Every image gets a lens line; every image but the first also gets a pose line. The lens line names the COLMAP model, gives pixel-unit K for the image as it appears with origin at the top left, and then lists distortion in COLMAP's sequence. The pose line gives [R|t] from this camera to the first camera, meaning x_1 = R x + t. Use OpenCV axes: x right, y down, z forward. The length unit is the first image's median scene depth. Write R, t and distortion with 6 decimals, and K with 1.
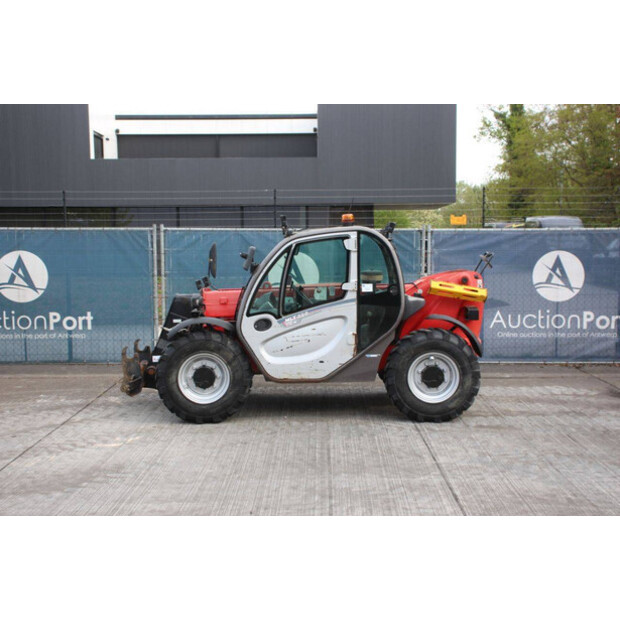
lens RADIAL K [[909.9, 0, 318.9], [0, 909.9, 308.8], [0, 0, 1]] dist [0.085325, 0.000000]
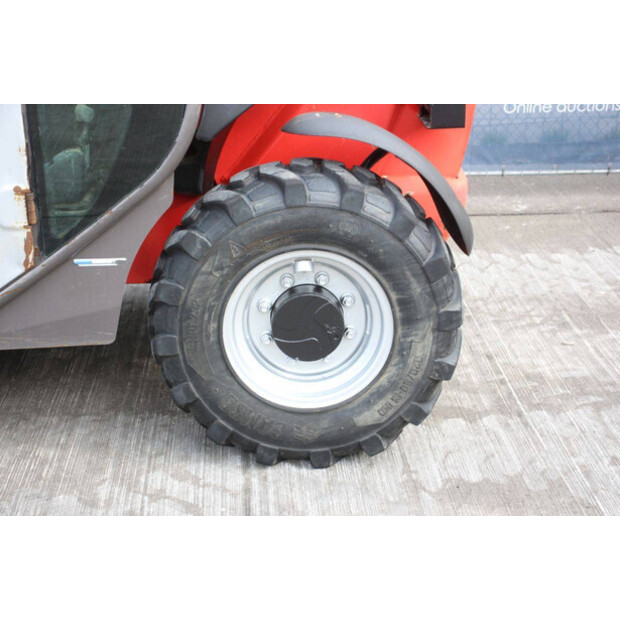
lens RADIAL K [[1094.7, 0, 307.5], [0, 1094.7, 309.9], [0, 0, 1]] dist [0.267744, 0.000000]
pose [[0.998878, -0.013580, 0.045361, 0.109656], [0.000702, 0.962133, 0.272578, -0.030148], [-0.047345, -0.272241, 0.961064, 0.656187]]
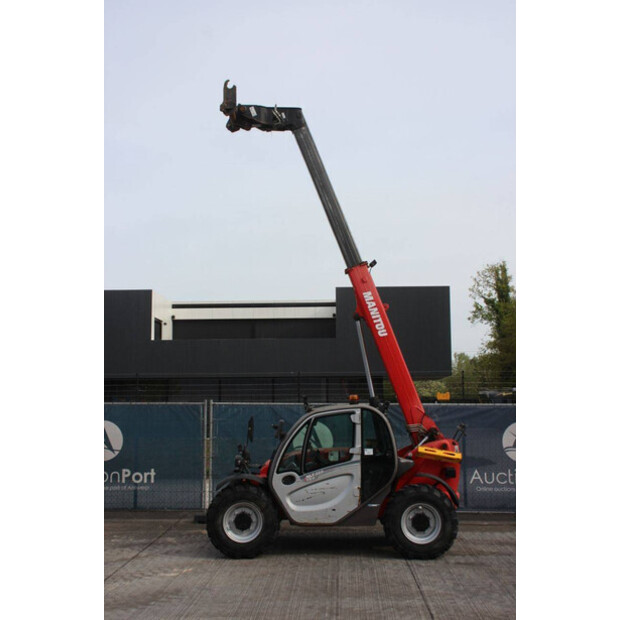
lens RADIAL K [[792.4, 0, 315.9], [0, 792.4, 310.6], [0, 0, 1]] dist [0.026549, 0.000000]
pose [[0.999568, 0.000715, -0.029385, 0.010571], [-0.006293, 0.981730, -0.190176, -0.004898], [0.028712, 0.190279, 0.981310, -0.157491]]
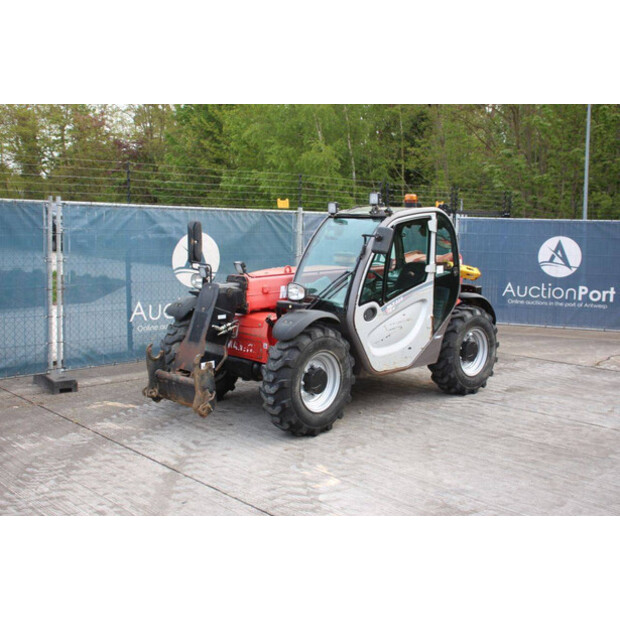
lens RADIAL K [[721.4, 0, 319.2], [0, 721.4, 313.8], [0, 0, 1]] dist [-0.005573, 0.000000]
pose [[0.722057, -0.069703, 0.688314, -0.584718], [0.037123, 0.997382, 0.062059, -0.028485], [-0.690837, -0.019258, 0.722754, 0.517656]]
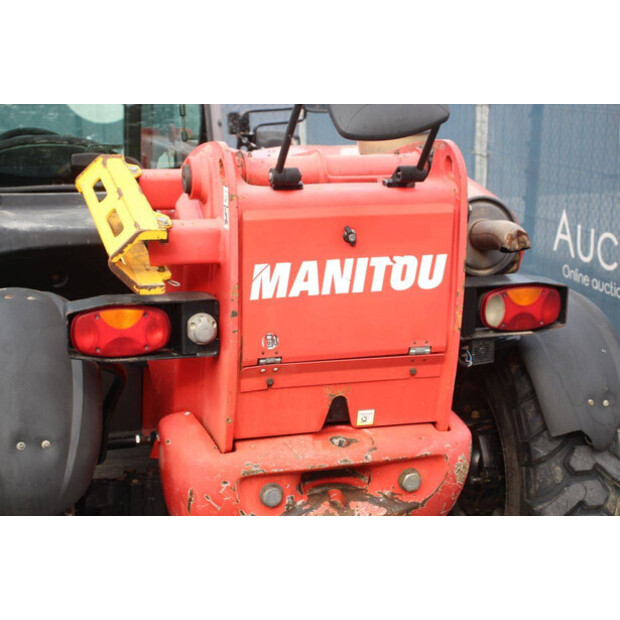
lens RADIAL K [[1124.0, 0, 312.4], [0, 1124.0, 312.2], [0, 0, 1]] dist [0.295345, 0.000000]
pose [[0.279755, 0.229977, -0.932120, 0.459060], [-0.093042, 0.972811, 0.212092, -0.064575], [0.955552, 0.027393, 0.293546, 1.002190]]
